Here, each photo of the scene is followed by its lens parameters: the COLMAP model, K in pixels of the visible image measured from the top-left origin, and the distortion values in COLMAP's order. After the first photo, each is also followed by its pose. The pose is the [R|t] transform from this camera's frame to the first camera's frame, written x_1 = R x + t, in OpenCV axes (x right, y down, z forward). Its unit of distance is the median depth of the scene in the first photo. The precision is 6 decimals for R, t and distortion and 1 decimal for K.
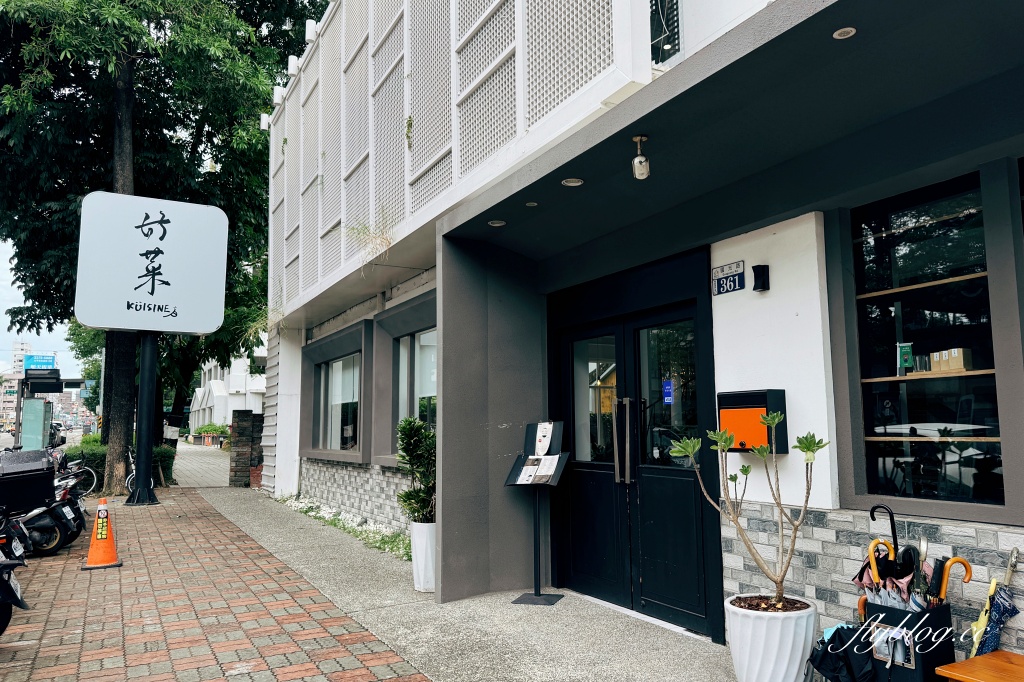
lens RADIAL K [[743.3, 0, 512.0], [0, 743.3, 341.0], [0, 0, 1]] dist [0.067357, -0.146651]
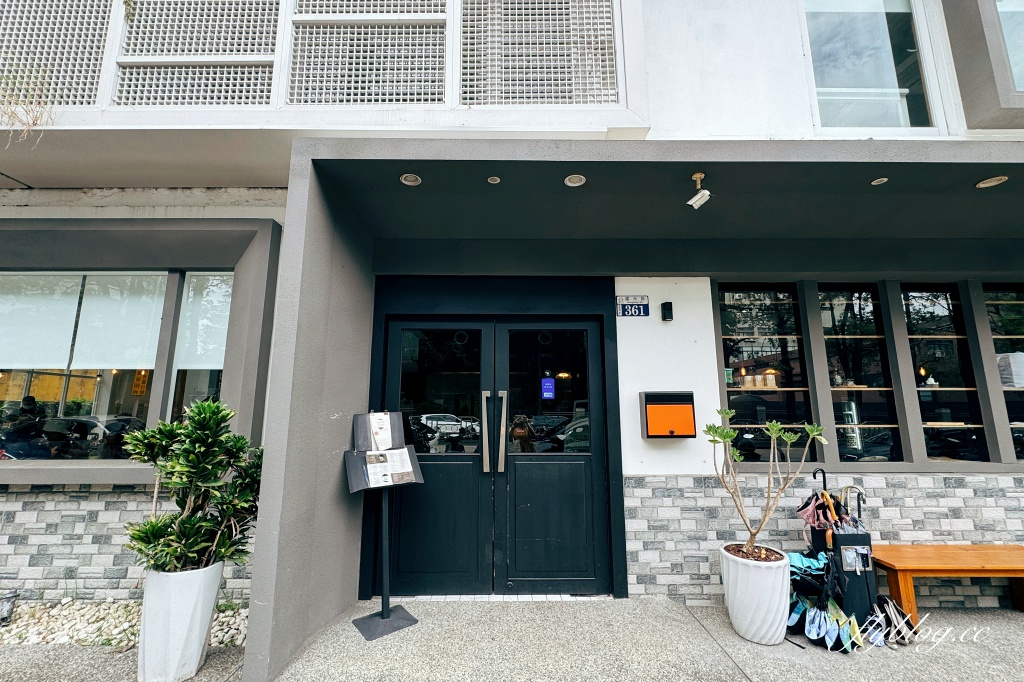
lens RADIAL K [[411.0, 0, 511.5], [0, 411.0, 348.8], [0, 0, 1]] dist [-0.002629, -0.000172]
pose [[0.470795, 0.151795, 0.869086, -0.445802], [-0.105039, 0.987725, -0.115616, 0.100926], [-0.875968, -0.036857, 0.480960, 0.850428]]
